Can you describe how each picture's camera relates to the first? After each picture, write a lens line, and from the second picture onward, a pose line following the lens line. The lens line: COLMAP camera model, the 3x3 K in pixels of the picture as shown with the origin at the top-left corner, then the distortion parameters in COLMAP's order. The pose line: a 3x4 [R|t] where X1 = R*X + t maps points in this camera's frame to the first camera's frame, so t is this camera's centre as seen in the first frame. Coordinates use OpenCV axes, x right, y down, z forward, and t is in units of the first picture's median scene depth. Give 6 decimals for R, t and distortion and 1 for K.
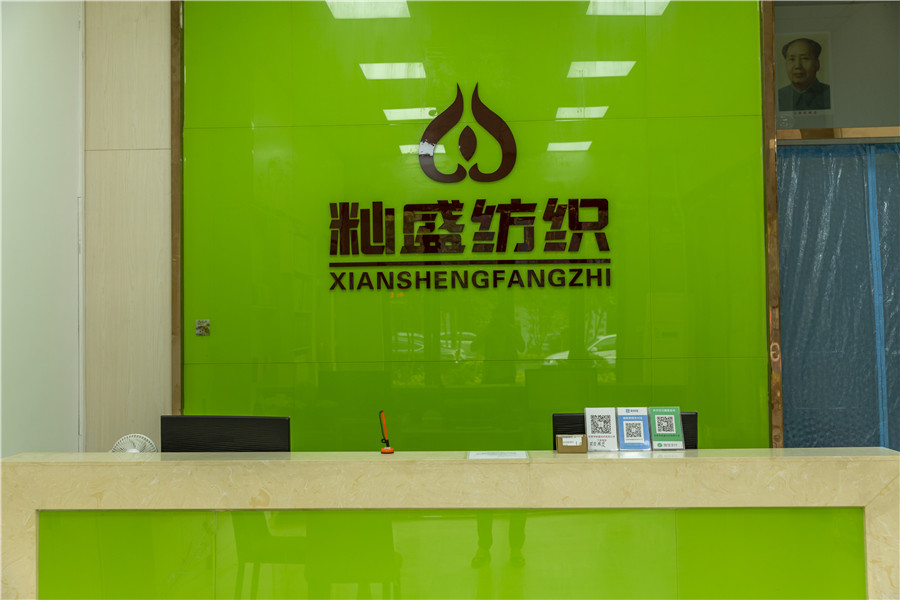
lens RADIAL K [[944.1, 0, 451.4], [0, 944.1, 294.6], [0, 0, 1]] dist [0.003981, 0.000000]
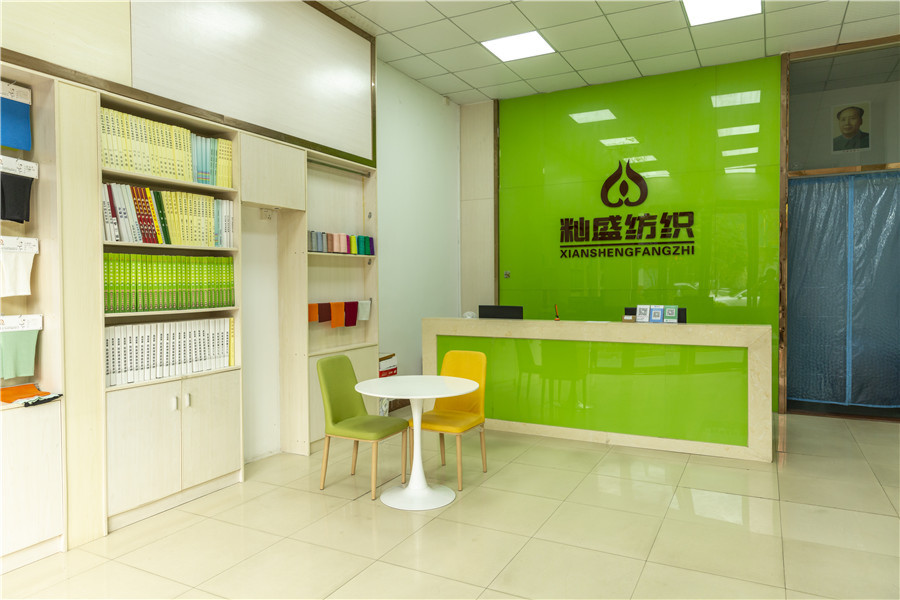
lens RADIAL K [[602.1, 0, 450.9], [0, 602.1, 299.3], [0, 0, 1]] dist [0.006020, 0.001923]
pose [[0.903653, 0.019029, -0.427843, 0.252909], [0.008401, 0.998033, 0.062133, 0.002868], [0.428184, -0.059741, 0.901715, -0.416159]]
